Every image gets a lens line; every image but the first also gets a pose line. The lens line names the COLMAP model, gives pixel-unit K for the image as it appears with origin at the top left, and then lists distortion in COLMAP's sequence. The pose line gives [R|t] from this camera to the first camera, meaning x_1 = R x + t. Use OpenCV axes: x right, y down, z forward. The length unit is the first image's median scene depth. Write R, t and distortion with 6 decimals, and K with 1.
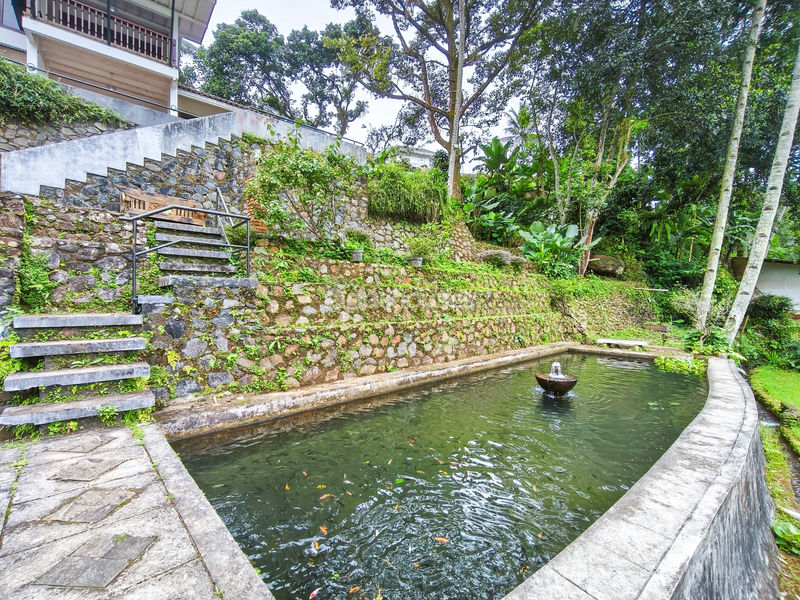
lens RADIAL K [[340.9, 0, 399.3], [0, 340.9, 298.3], [0, 0, 1]] dist [-0.001815, 0.000094]
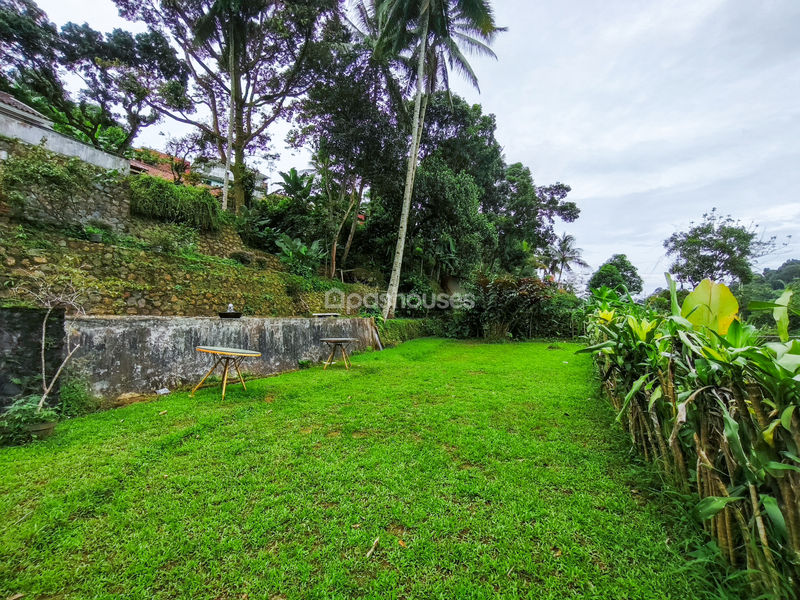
lens RADIAL K [[340.9, 0, 399.3], [0, 340.9, 298.3], [0, 0, 1]] dist [-0.001815, 0.000094]
pose [[0.894758, 0.016461, 0.446247, 0.127110], [0.011198, 0.998179, -0.059274, 0.076268], [-0.446410, 0.058033, 0.892945, -0.278186]]
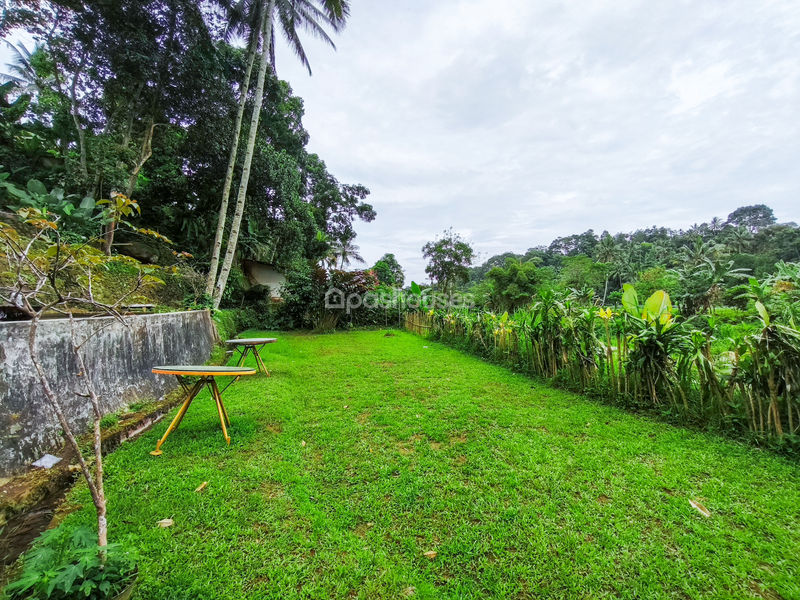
lens RADIAL K [[340.9, 0, 399.3], [0, 340.9, 298.3], [0, 0, 1]] dist [-0.001815, 0.000094]
pose [[0.422561, 0.009294, 0.906287, 0.005902], [0.013348, 0.999775, -0.016476, 0.067268], [-0.906236, 0.019059, 0.422342, -0.135177]]
